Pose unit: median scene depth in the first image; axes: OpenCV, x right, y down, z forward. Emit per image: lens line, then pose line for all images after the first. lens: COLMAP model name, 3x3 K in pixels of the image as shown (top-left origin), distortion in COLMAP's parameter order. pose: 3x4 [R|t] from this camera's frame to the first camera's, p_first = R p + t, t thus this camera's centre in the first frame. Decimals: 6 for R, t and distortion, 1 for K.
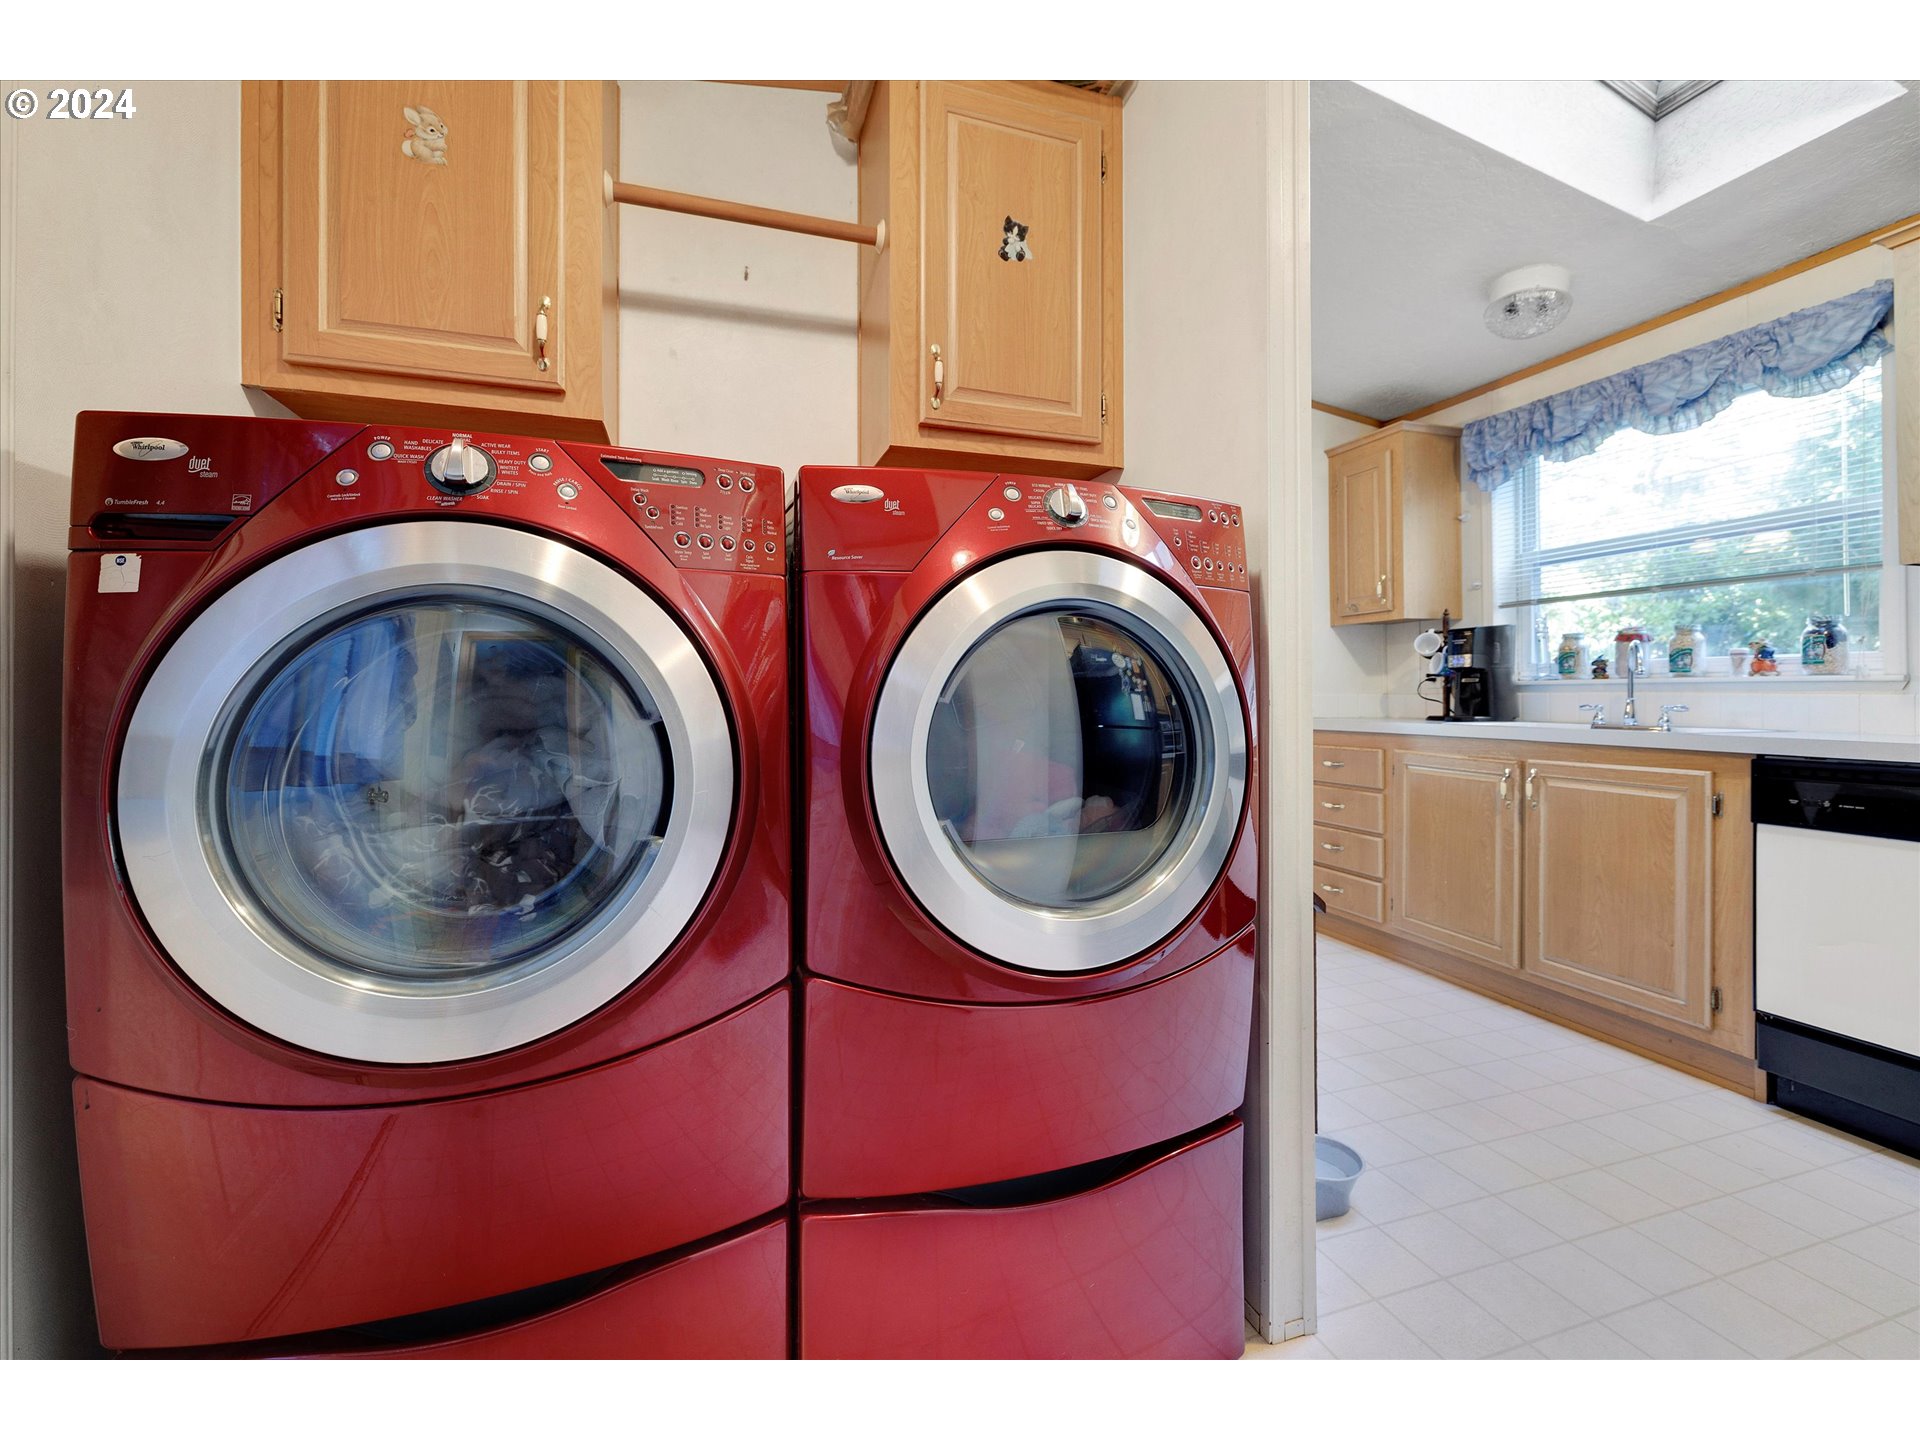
lens RADIAL K [[811.1, 0, 969.3], [0, 811.1, 694.9], [0, 0, 1]] dist [-0.000099, -0.000398]
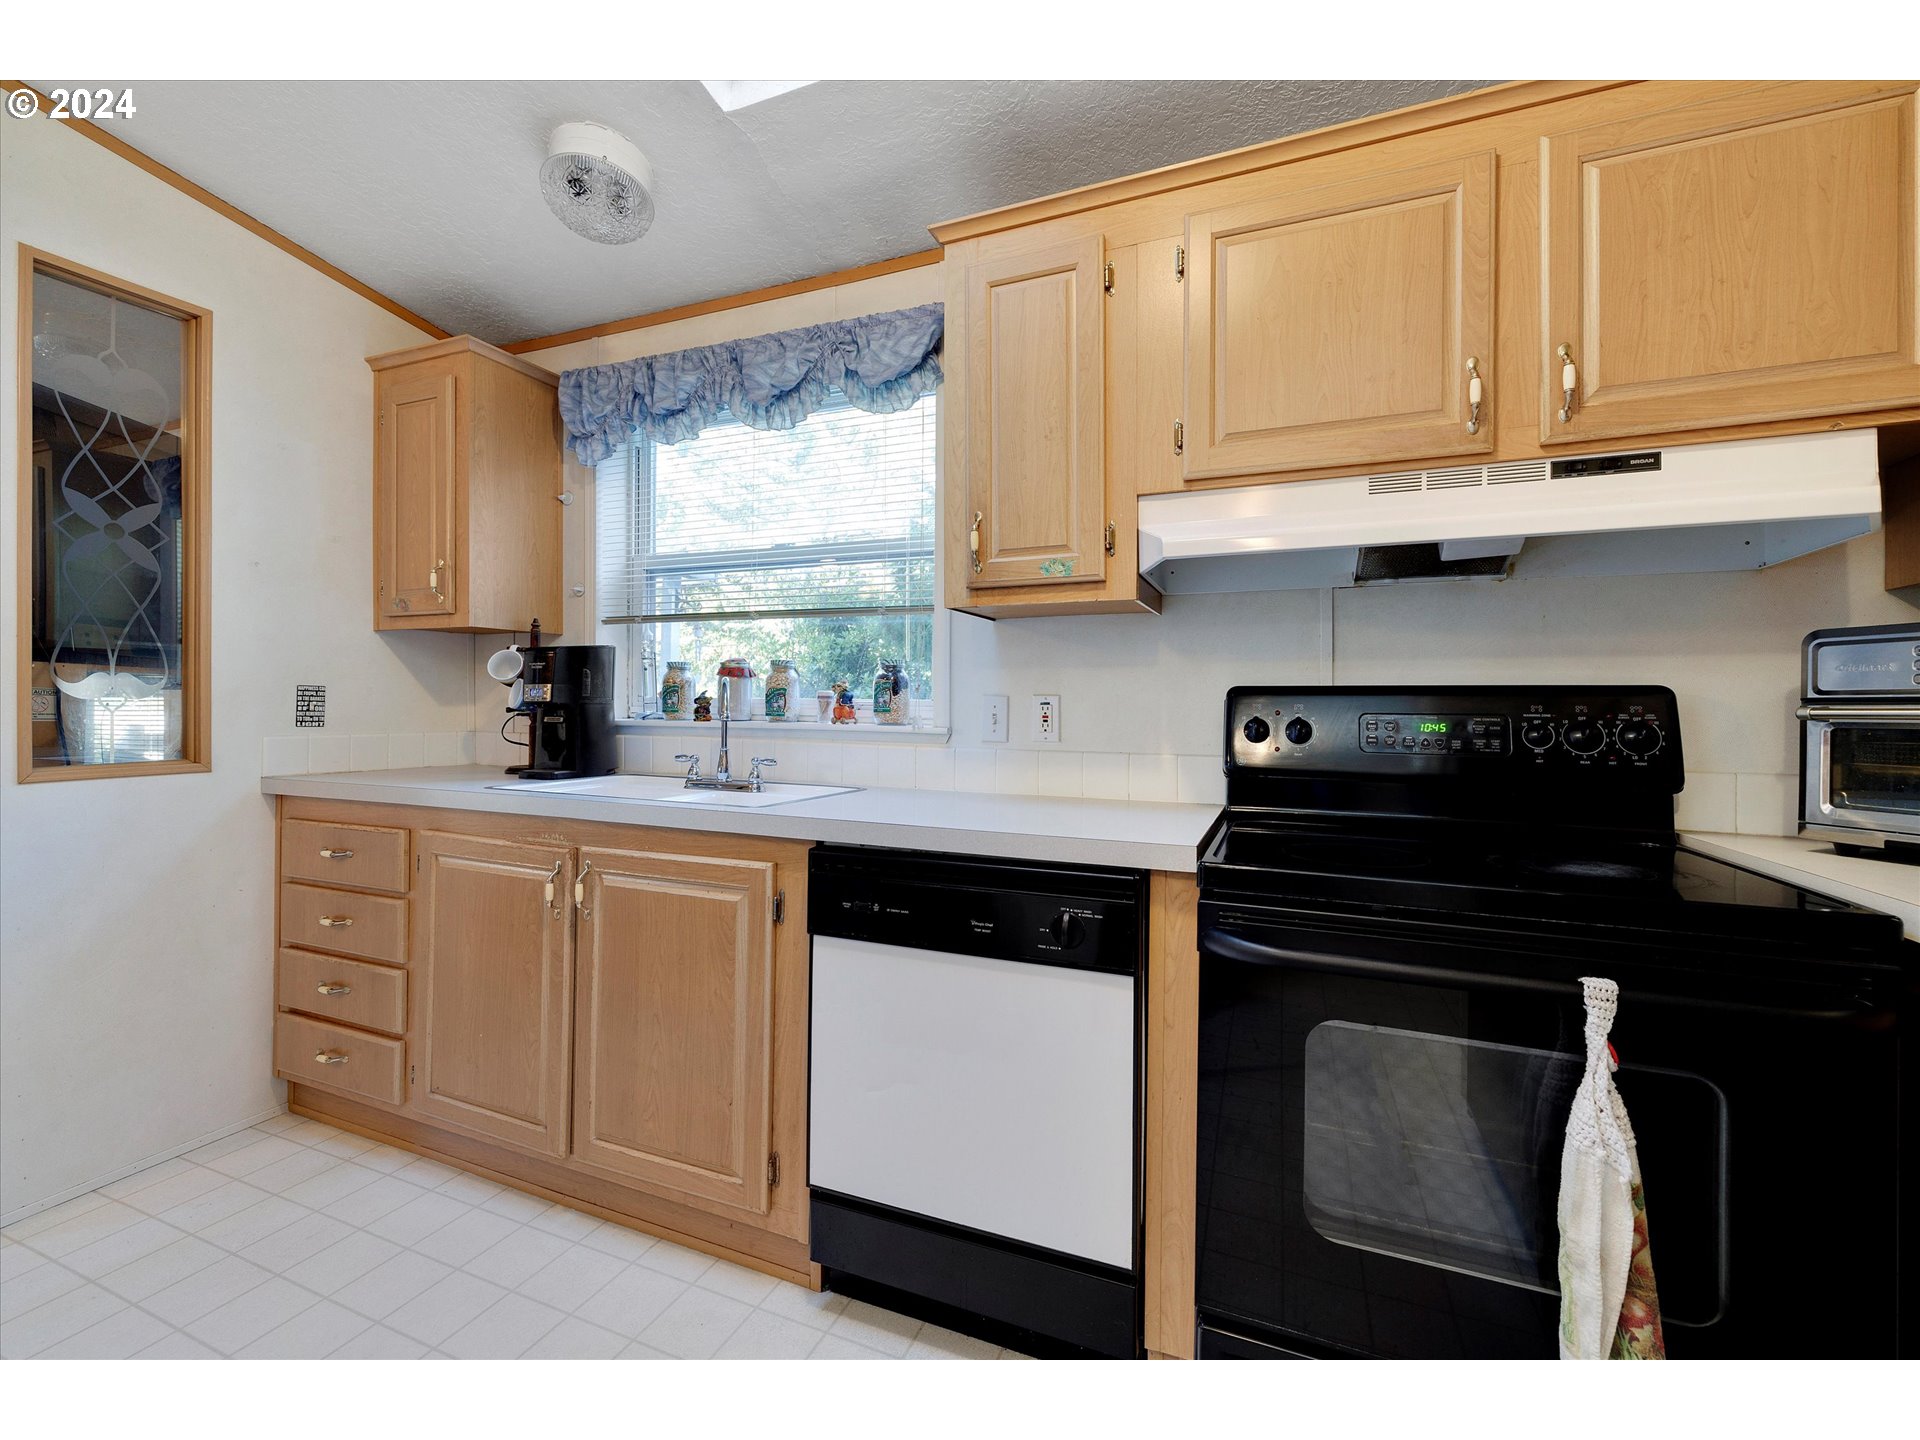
lens RADIAL K [[807.8, 0, 951.1], [0, 807.8, 703.3], [0, 0, 1]] dist [0.000820, -0.000438]
pose [[0.658781, 0.012861, 0.752224, 0.368258], [-0.012515, 0.999903, -0.006135, -0.038707], [-0.752230, -0.005372, 0.658878, 0.310007]]
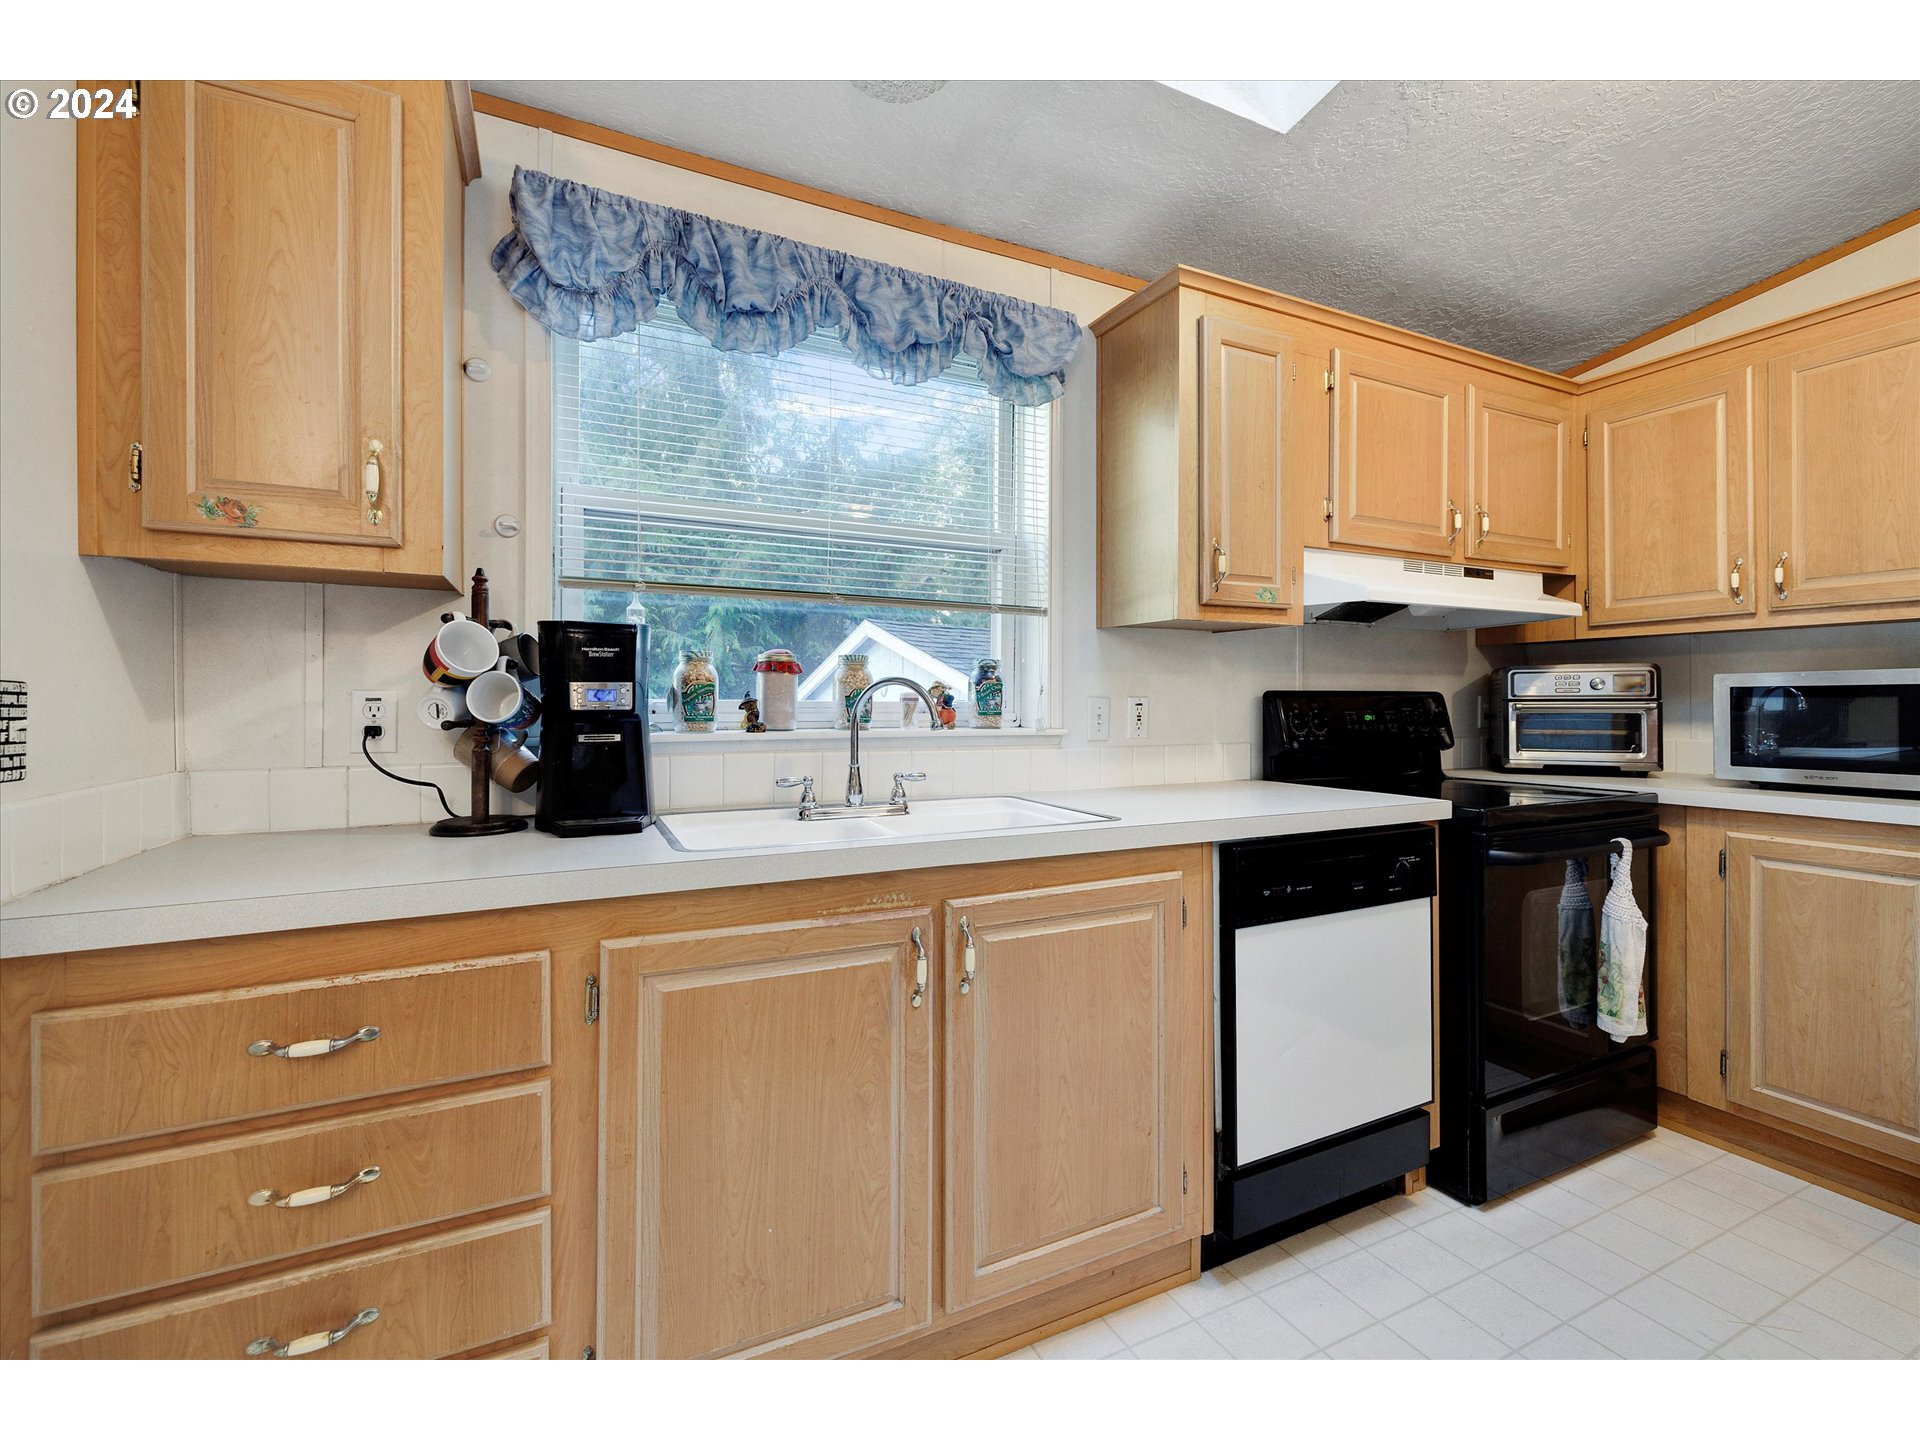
lens RADIAL K [[821.4, 0, 957.1], [0, 821.4, 703.9], [0, 0, 1]] dist [0.001559, 0.000469]
pose [[-0.128718, 0.002271, 0.991679, 0.162622], [0.000511, 0.999997, -0.002224, -0.043198], [-0.991681, 0.000221, -0.128719, 1.024815]]
